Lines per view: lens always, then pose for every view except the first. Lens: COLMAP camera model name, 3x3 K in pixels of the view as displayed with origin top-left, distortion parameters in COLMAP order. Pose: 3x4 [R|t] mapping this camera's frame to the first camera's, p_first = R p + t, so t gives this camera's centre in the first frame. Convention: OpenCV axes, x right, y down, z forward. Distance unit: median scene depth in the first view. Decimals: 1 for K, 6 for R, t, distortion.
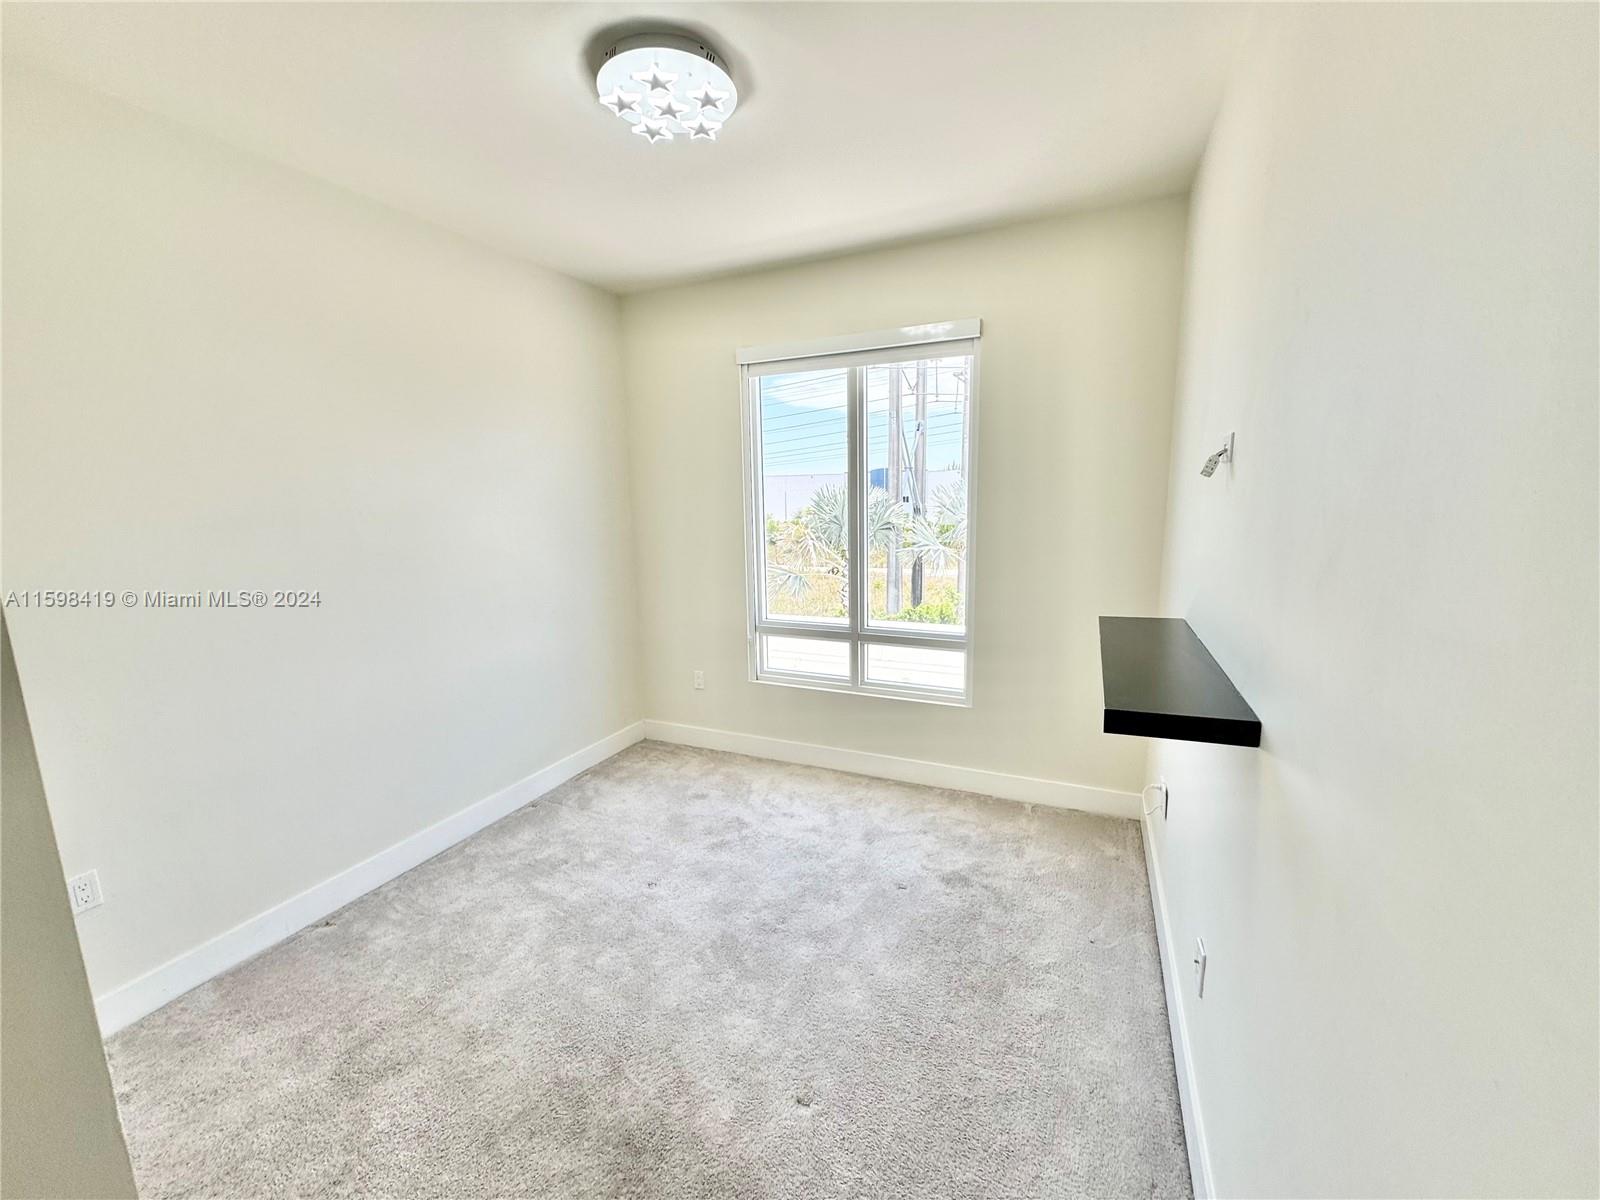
lens RADIAL K [[641.3, 0, 799.6], [0, 641.3, 602.9], [0, 0, 1]] dist [-0.003451, 0.001104]
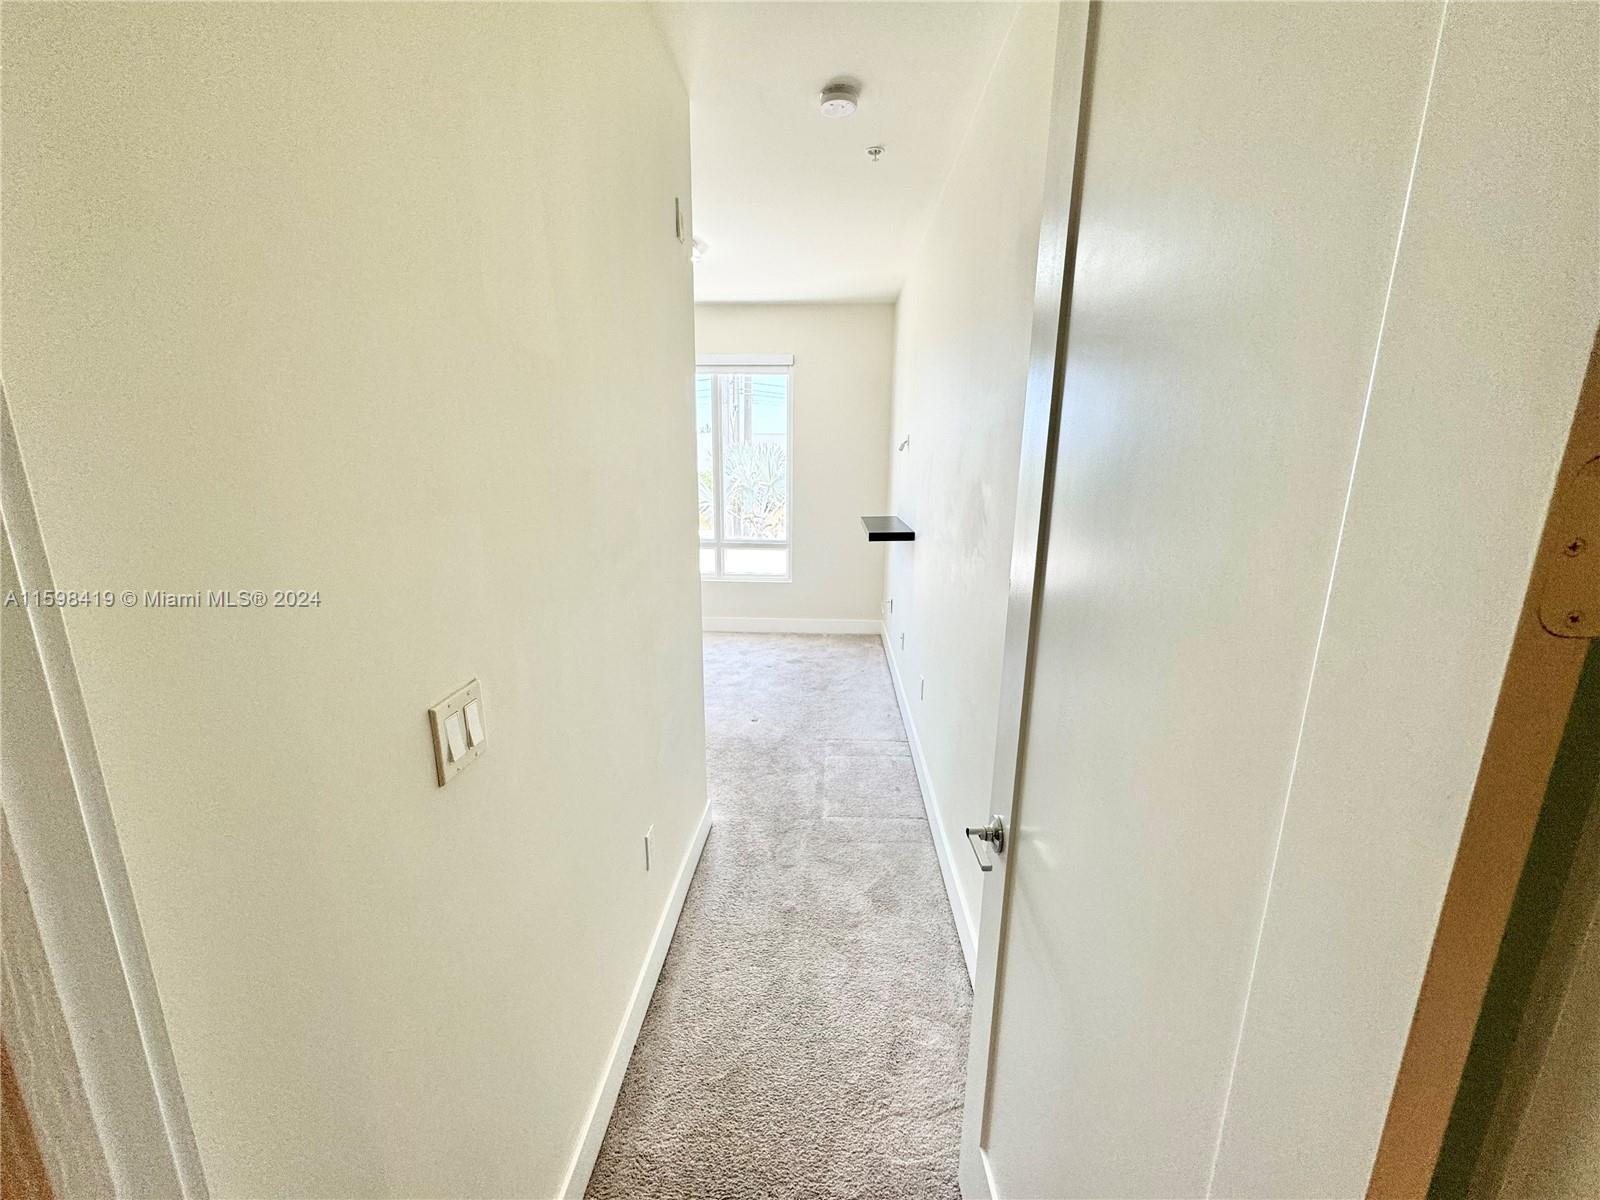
lens RADIAL K [[641.3, 0, 801.7], [0, 641.3, 599.2], [0, 0, 1]] dist [-0.003451, 0.001104]
pose [[0.931102, -0.051951, 0.361039, -0.396117], [0.032823, 0.997723, 0.058918, 0.131825], [-0.363278, -0.043008, 0.930688, -0.730101]]
